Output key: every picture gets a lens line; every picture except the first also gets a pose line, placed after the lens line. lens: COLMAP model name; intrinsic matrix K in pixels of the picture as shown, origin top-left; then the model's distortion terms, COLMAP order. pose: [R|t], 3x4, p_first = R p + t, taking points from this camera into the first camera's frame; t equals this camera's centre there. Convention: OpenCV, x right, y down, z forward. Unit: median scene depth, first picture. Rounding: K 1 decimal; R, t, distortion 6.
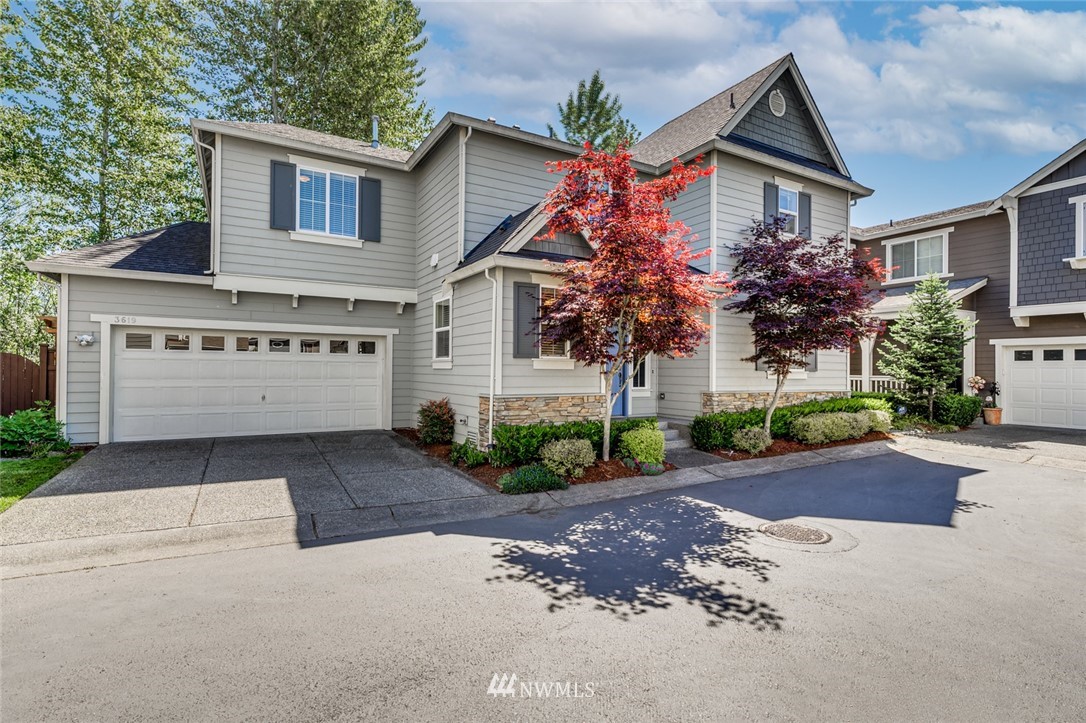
lens RADIAL K [[538.9, 0, 543.0], [0, 538.9, 361.5], [0, 0, 1]] dist [0.001301, 0.000077]
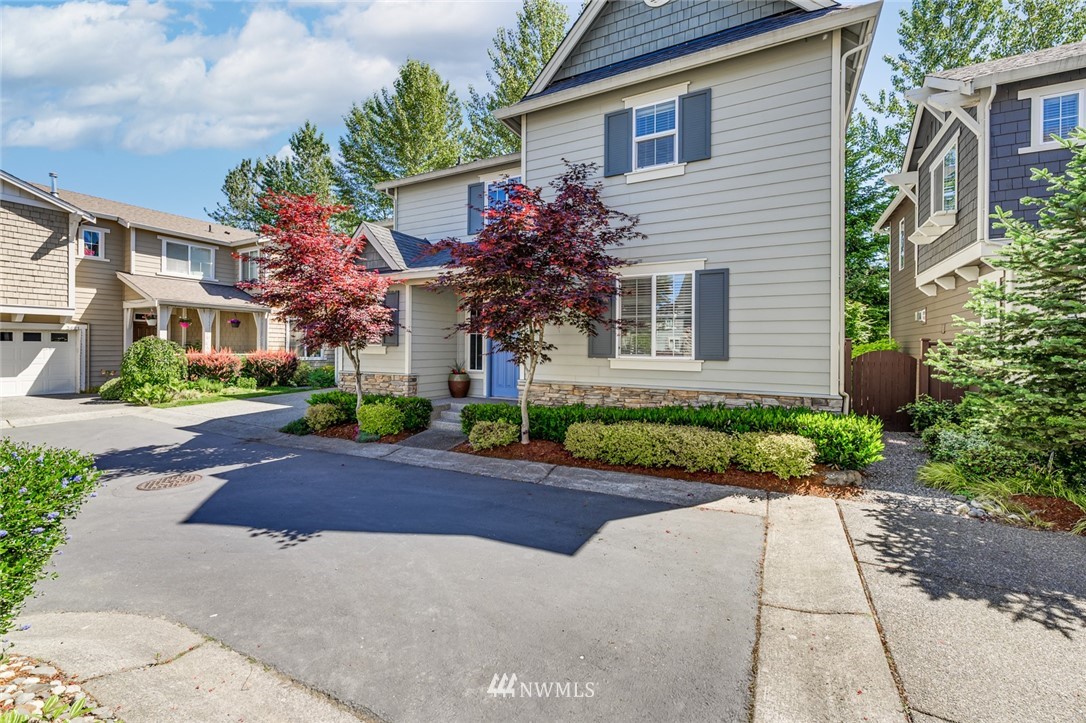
lens RADIAL K [[447.0, 0, 542.6], [0, 447.0, 343.6], [0, 0, 1]] dist [0.000588, 0.000029]
pose [[0.533656, -0.012881, -0.845604, 0.977402], [0.008815, 0.999914, -0.009668, 0.002469], [0.845656, -0.002295, 0.533724, 0.626421]]
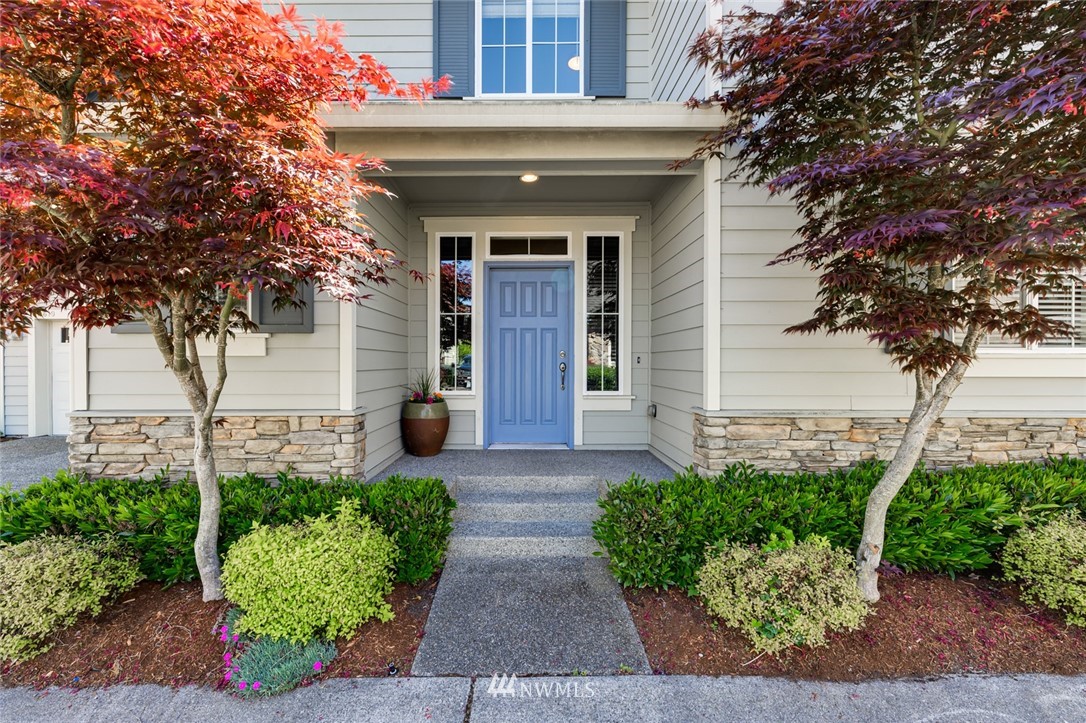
lens RADIAL K [[452.4, 0, 514.6], [0, 452.4, 360.3], [0, 0, 1]] dist [-0.000112, 0.000024]
pose [[0.856812, -0.010618, -0.515519, 0.359573], [0.016099, 0.999851, 0.006163, 0.016276], [0.515377, -0.013580, 0.856856, 0.660307]]
